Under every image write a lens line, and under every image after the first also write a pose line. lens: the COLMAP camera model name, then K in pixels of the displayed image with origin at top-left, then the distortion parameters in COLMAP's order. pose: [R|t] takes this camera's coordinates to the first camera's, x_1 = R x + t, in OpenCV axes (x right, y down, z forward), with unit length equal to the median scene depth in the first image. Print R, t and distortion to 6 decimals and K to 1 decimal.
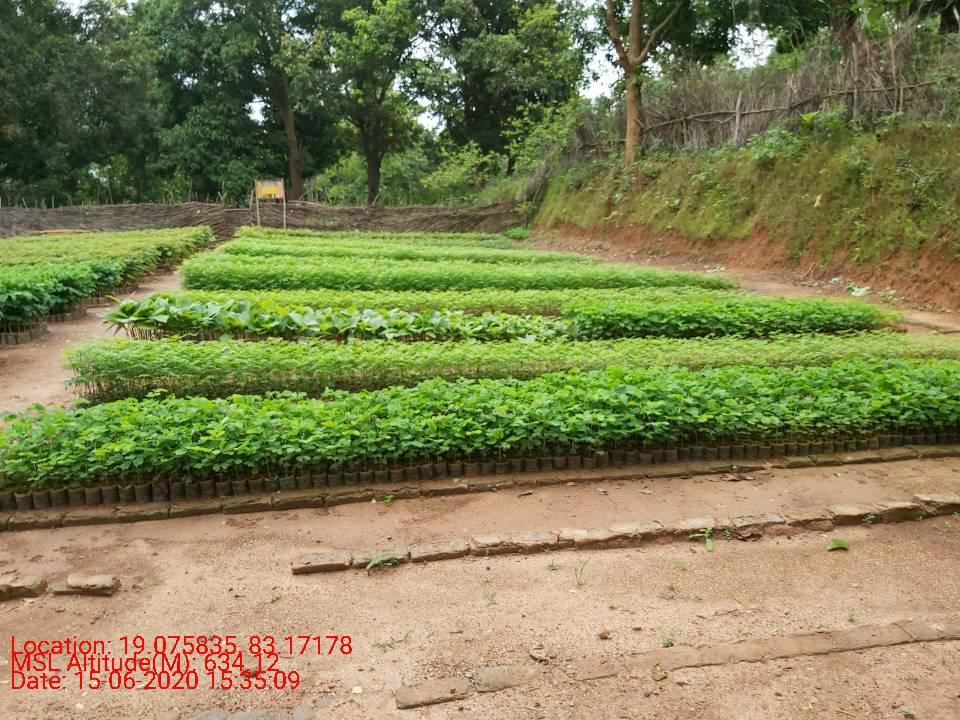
lens RADIAL K [[746.3, 0, 472.5], [0, 746.3, 362.4], [0, 0, 1]] dist [0.071704, -0.148205]
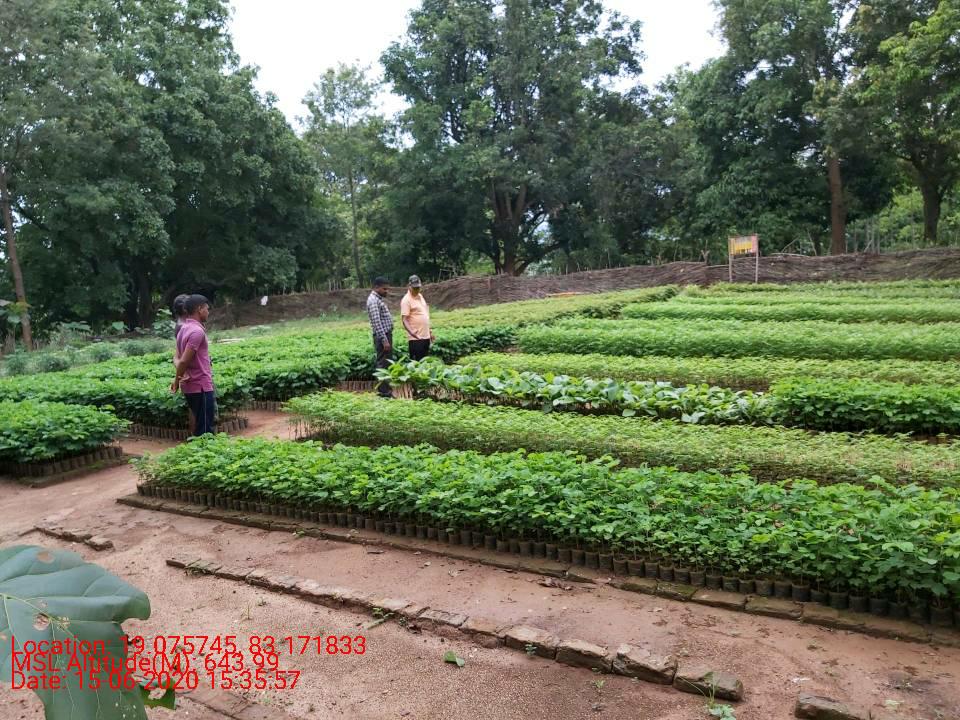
lens RADIAL K [[746.3, 0, 472.5], [0, 746.3, 362.4], [0, 0, 1]] dist [0.071704, -0.148205]
pose [[0.728395, 0.032078, -0.684406, 0.128389], [-0.075019, 0.996632, -0.033129, -0.011783], [0.681038, 0.075475, 0.728348, 0.032009]]
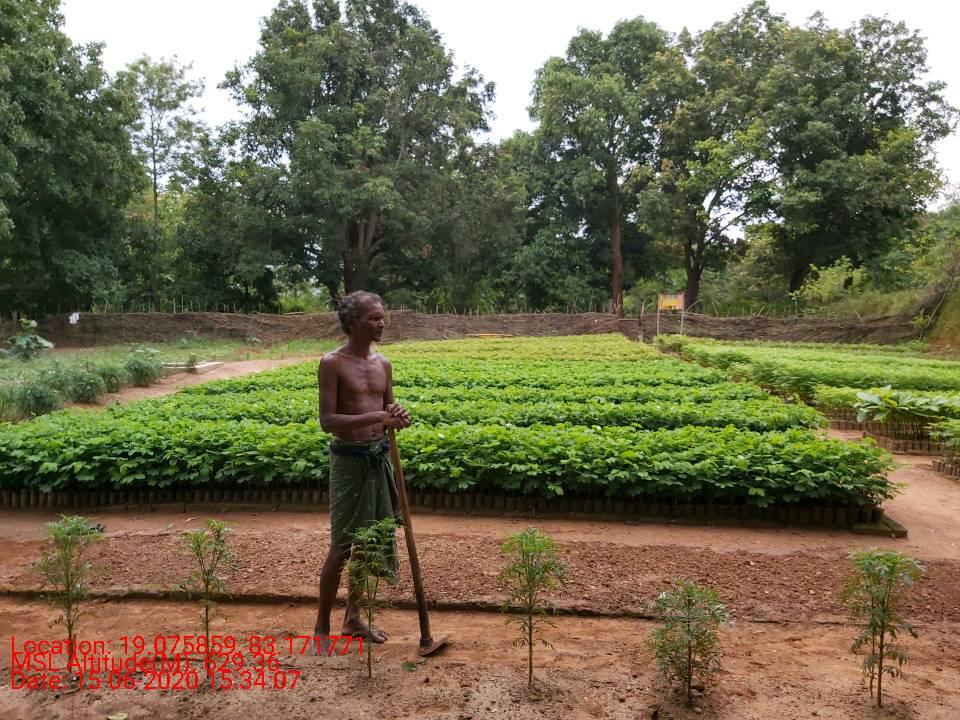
lens RADIAL K [[746.3, 0, 472.5], [0, 746.3, 362.4], [0, 0, 1]] dist [0.071704, -0.148205]
pose [[0.953198, 0.032750, -0.300566, -0.172496], [-0.075856, 0.988224, -0.132888, 0.021035], [0.292675, 0.149469, 0.944458, -0.089297]]
